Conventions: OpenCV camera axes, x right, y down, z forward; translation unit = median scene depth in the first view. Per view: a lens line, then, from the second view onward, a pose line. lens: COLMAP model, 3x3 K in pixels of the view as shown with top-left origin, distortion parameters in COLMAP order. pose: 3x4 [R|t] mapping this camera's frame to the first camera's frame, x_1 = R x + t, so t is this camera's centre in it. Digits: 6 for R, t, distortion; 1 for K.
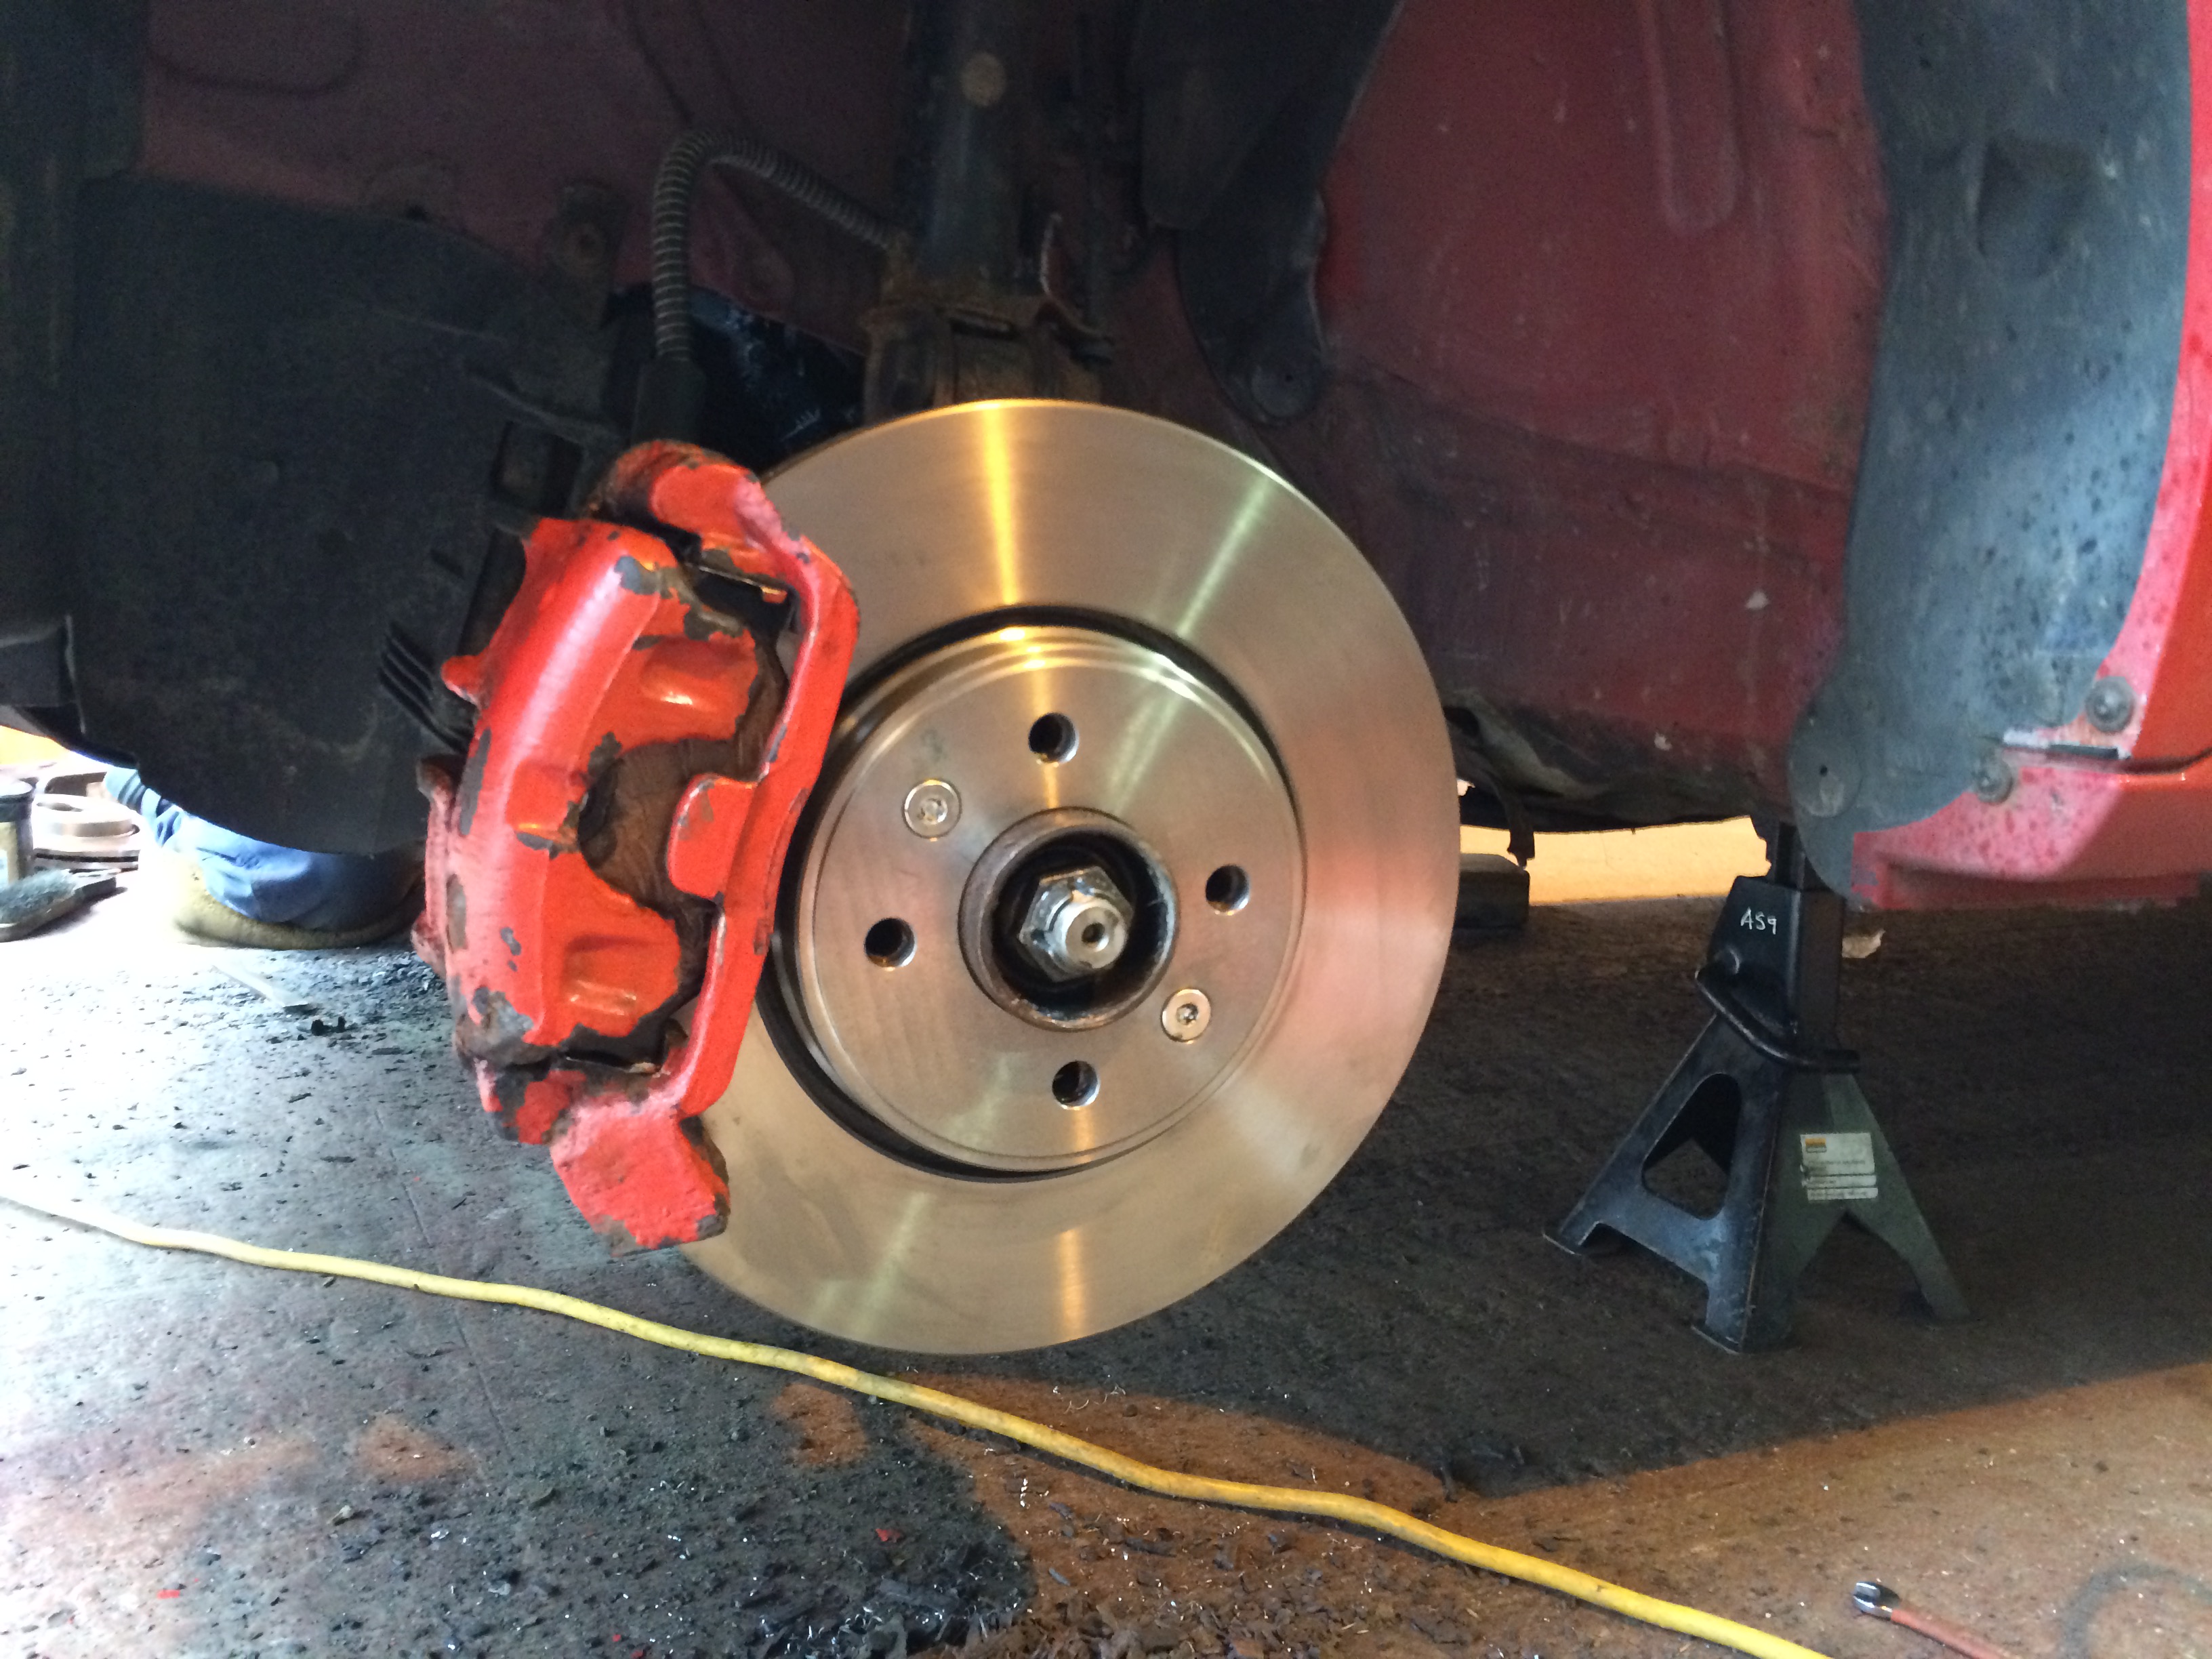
lens RADIAL K [[1895.3, 0, 1106.0], [0, 1895.3, 829.5], [0, 0, 1]] dist [0.097253, -0.124777]
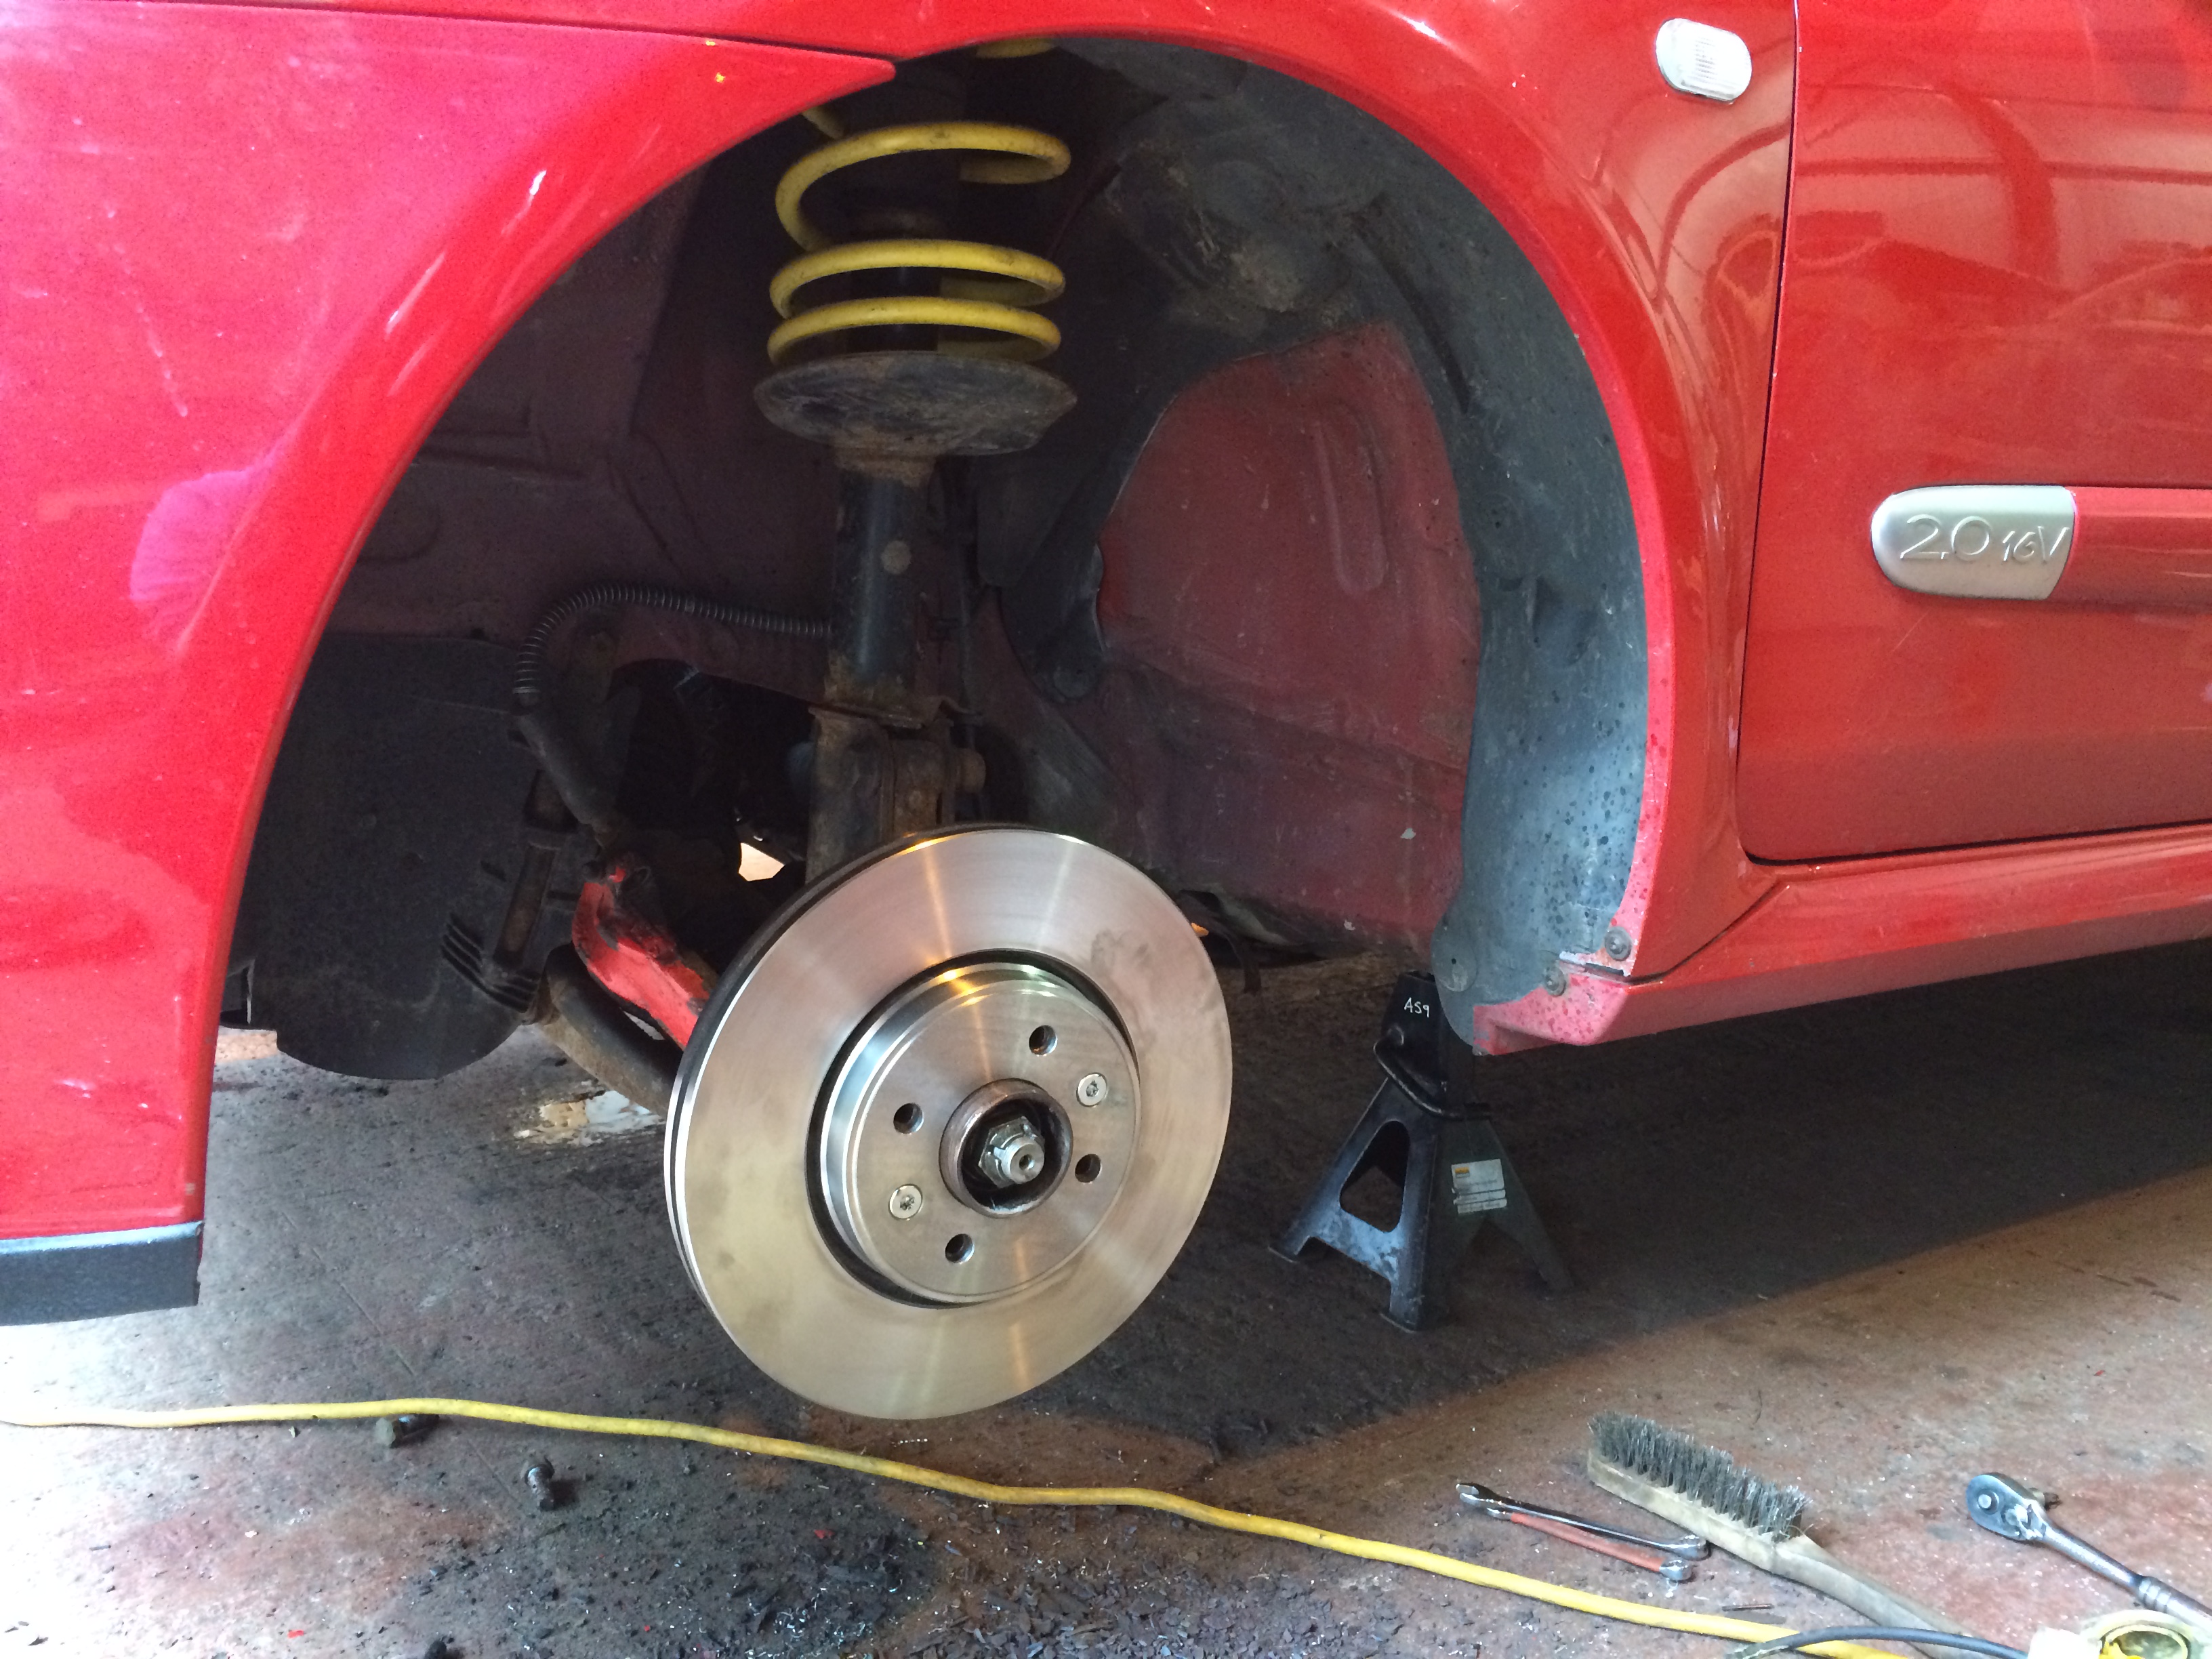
lens RADIAL K [[1980.5, 0, 1109.2], [0, 1980.5, 809.2], [0, 0, 1]] dist [0.112065, -0.150582]
pose [[0.984838, -0.040440, 0.168699, -0.144413], [0.034924, 0.998758, 0.035540, -0.209508], [-0.169927, -0.029110, 0.985027, -0.469847]]
